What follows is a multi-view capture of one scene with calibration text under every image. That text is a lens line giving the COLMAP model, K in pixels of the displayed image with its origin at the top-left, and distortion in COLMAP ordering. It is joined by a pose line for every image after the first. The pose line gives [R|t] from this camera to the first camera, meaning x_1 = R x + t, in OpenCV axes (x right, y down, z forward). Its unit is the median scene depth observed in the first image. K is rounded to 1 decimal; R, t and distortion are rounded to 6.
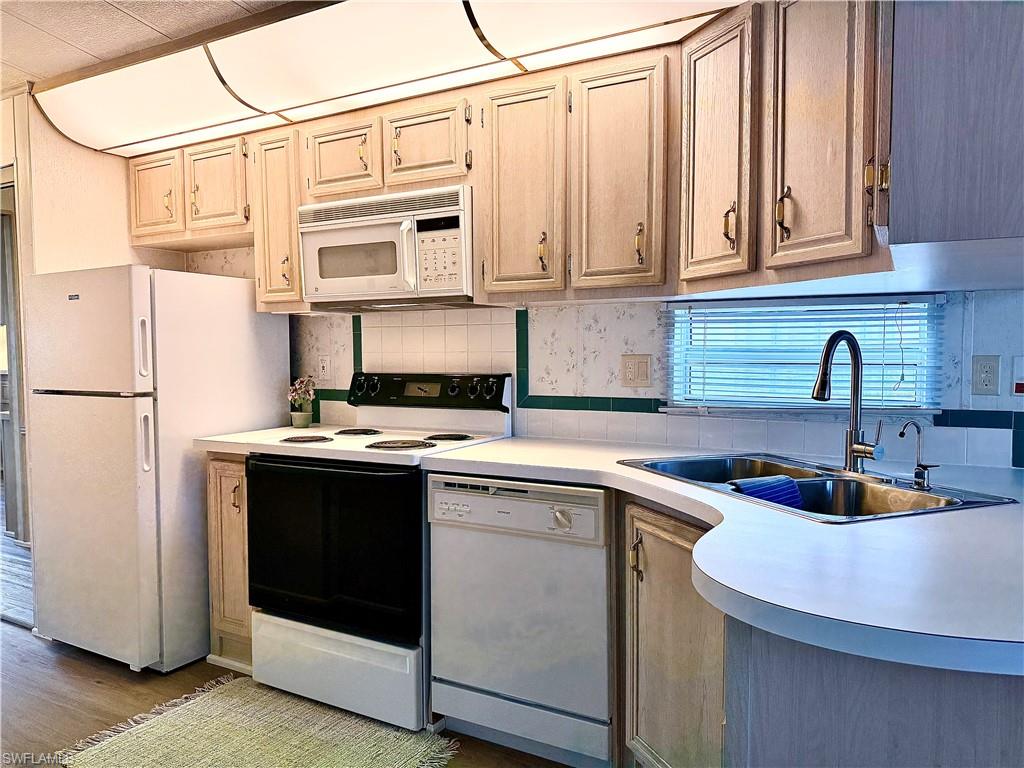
lens RADIAL K [[723.9, 0, 506.9], [0, 723.9, 383.1], [0, 0, 1]] dist [0.039874, -0.052366]
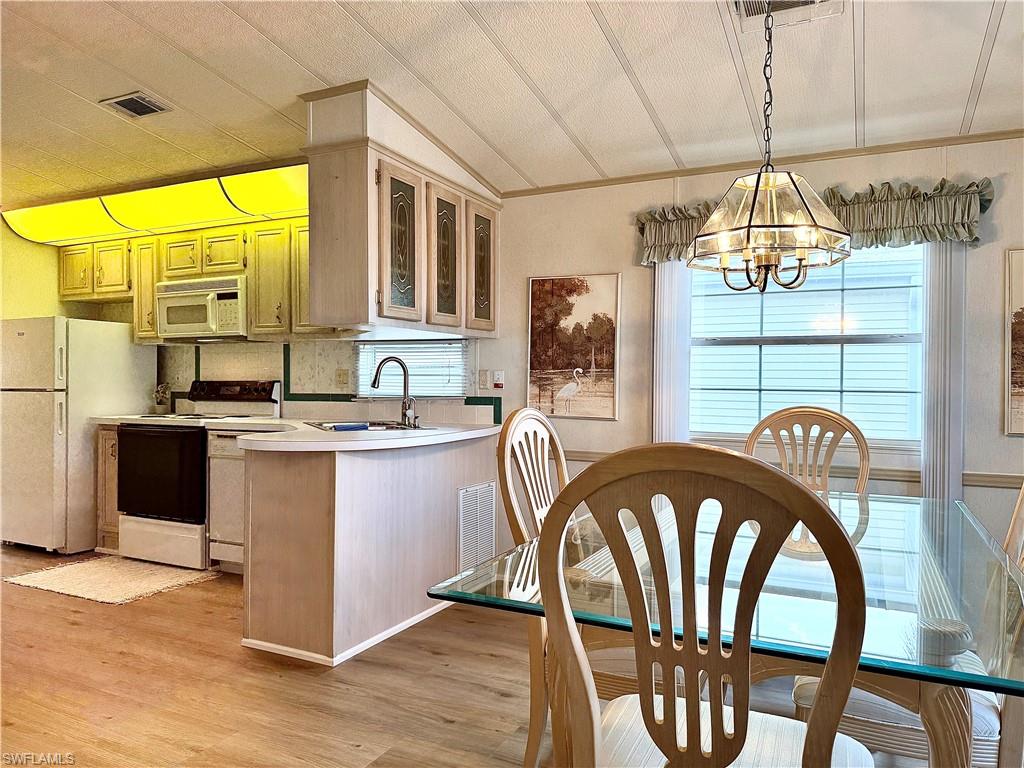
lens RADIAL K [[723.9, 0, 500.7], [0, 723.9, 384.4], [0, 0, 1]] dist [0.039874, -0.052366]
pose [[0.999080, 0.009383, 0.041856, 0.477499], [-0.007516, 0.998979, -0.044557, 0.071334], [-0.042232, 0.044201, 0.998130, -0.778618]]
